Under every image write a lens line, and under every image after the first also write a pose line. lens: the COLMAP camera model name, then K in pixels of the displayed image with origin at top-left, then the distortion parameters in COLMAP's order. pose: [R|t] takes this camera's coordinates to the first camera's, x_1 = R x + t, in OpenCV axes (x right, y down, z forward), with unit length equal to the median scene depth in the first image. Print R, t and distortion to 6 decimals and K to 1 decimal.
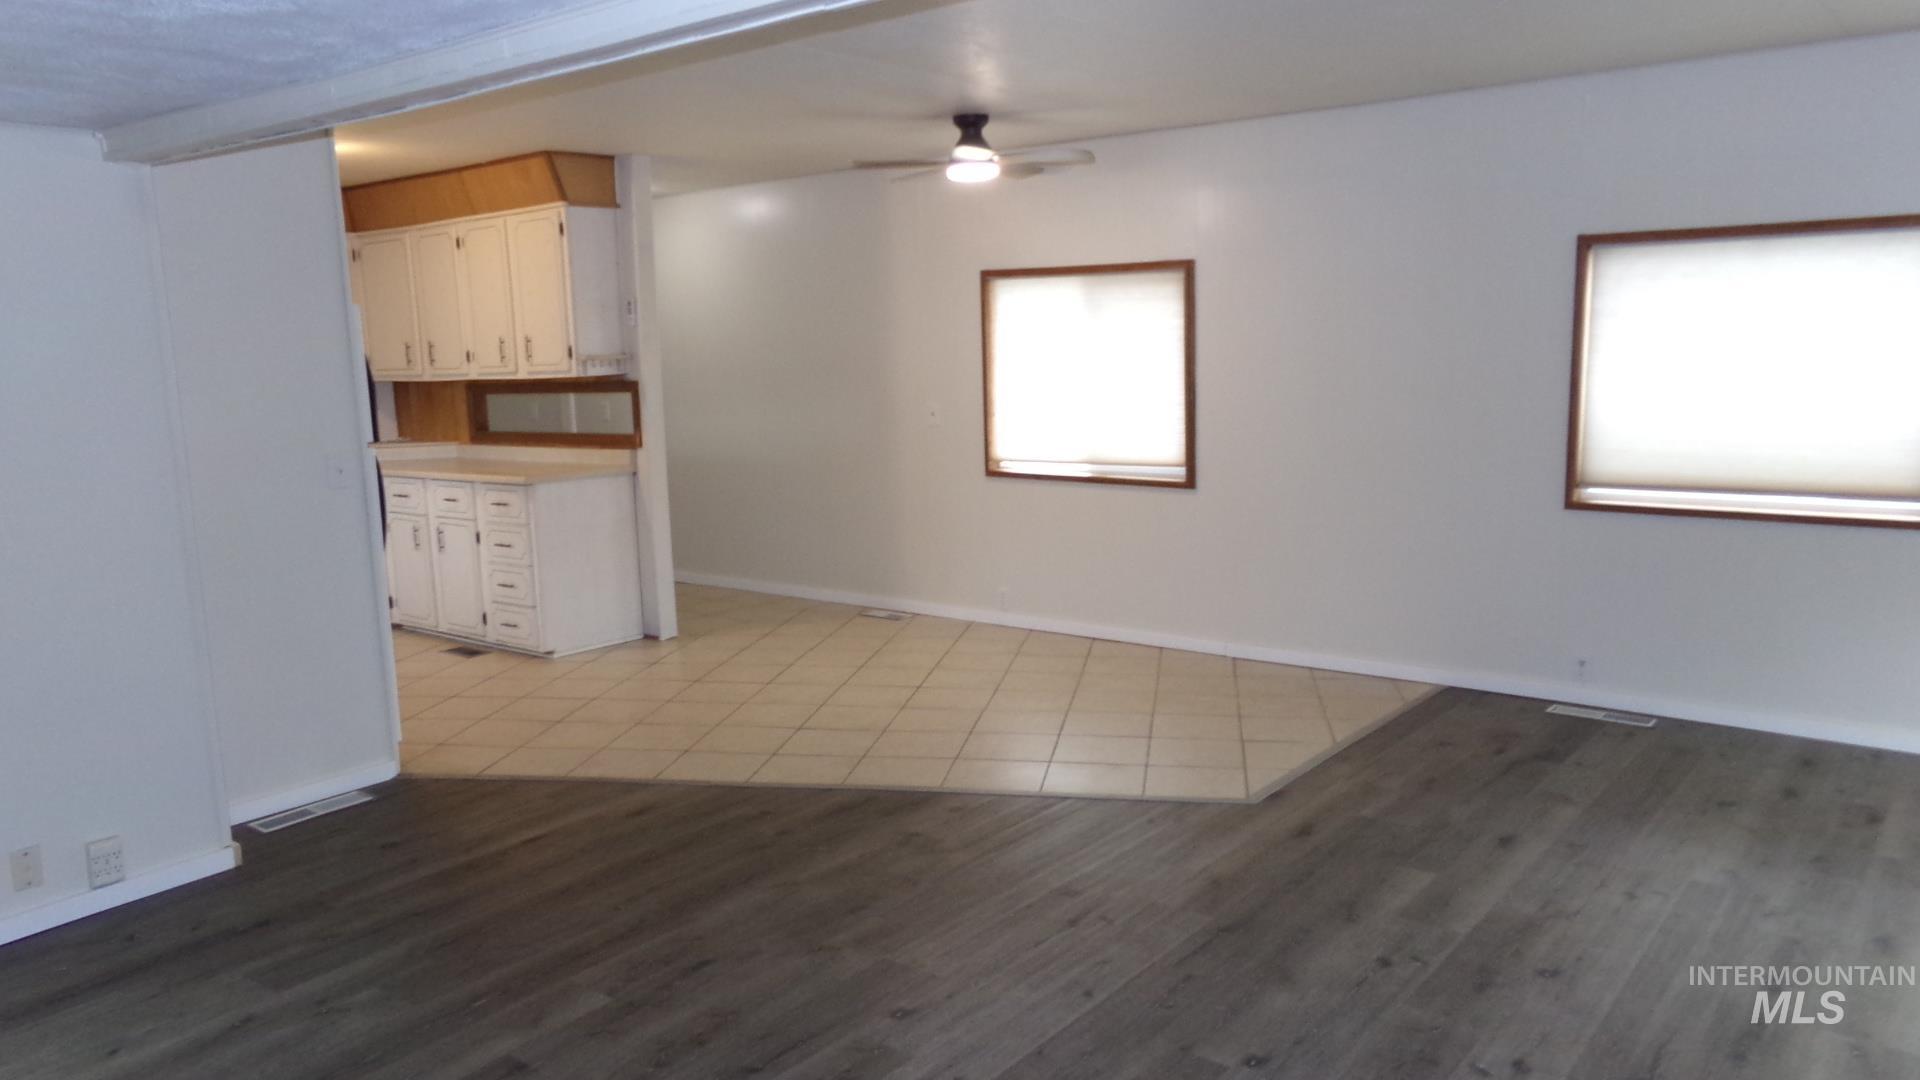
lens RADIAL K [[1347.5, 0, 944.7], [0, 1347.5, 546.9], [0, 0, 1]] dist [-0.043836, 0.088695]
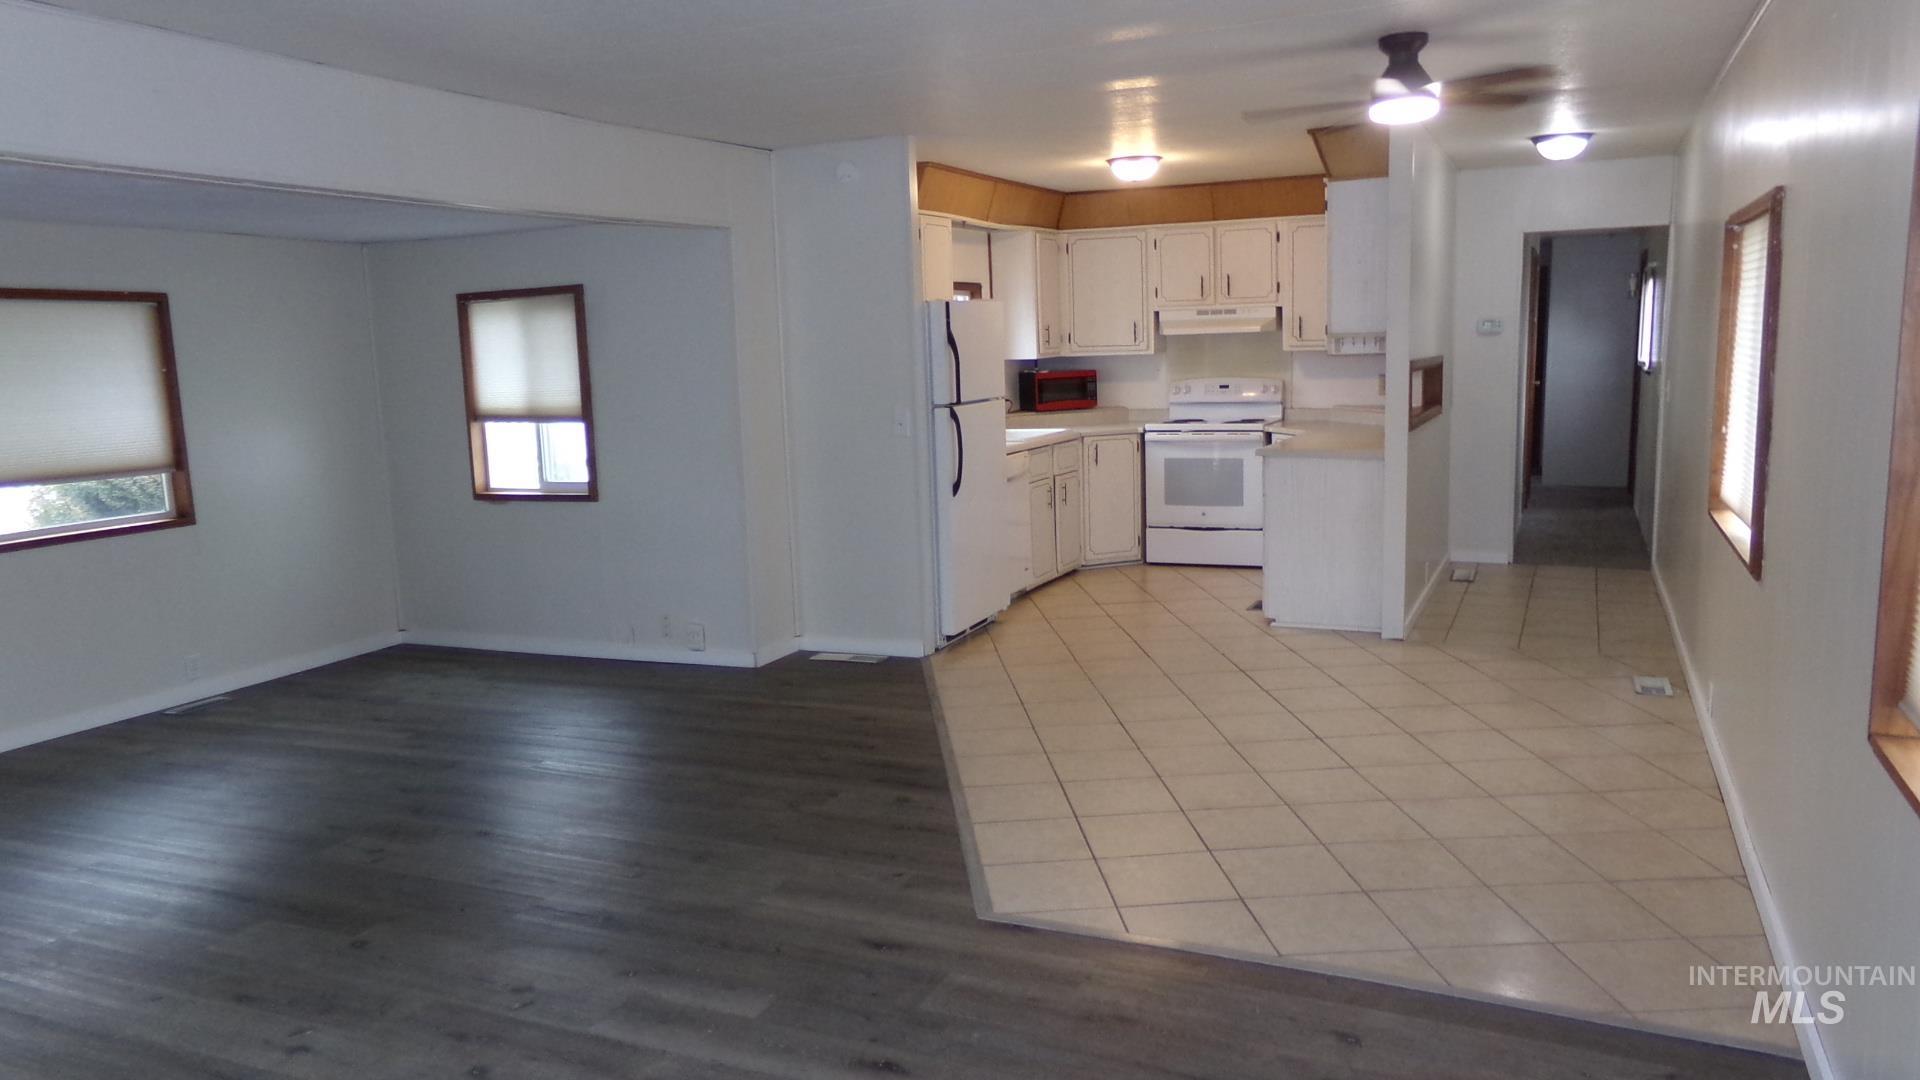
lens RADIAL K [[1347.5, 0, 950.8], [0, 1347.5, 533.2], [0, 0, 1]] dist [-0.043836, 0.088695]
pose [[0.247169, 0.152673, -0.956869, 0.909826], [-0.118284, 0.984878, 0.126588, -0.130166], [0.961726, 0.081894, 0.261490, 0.708012]]
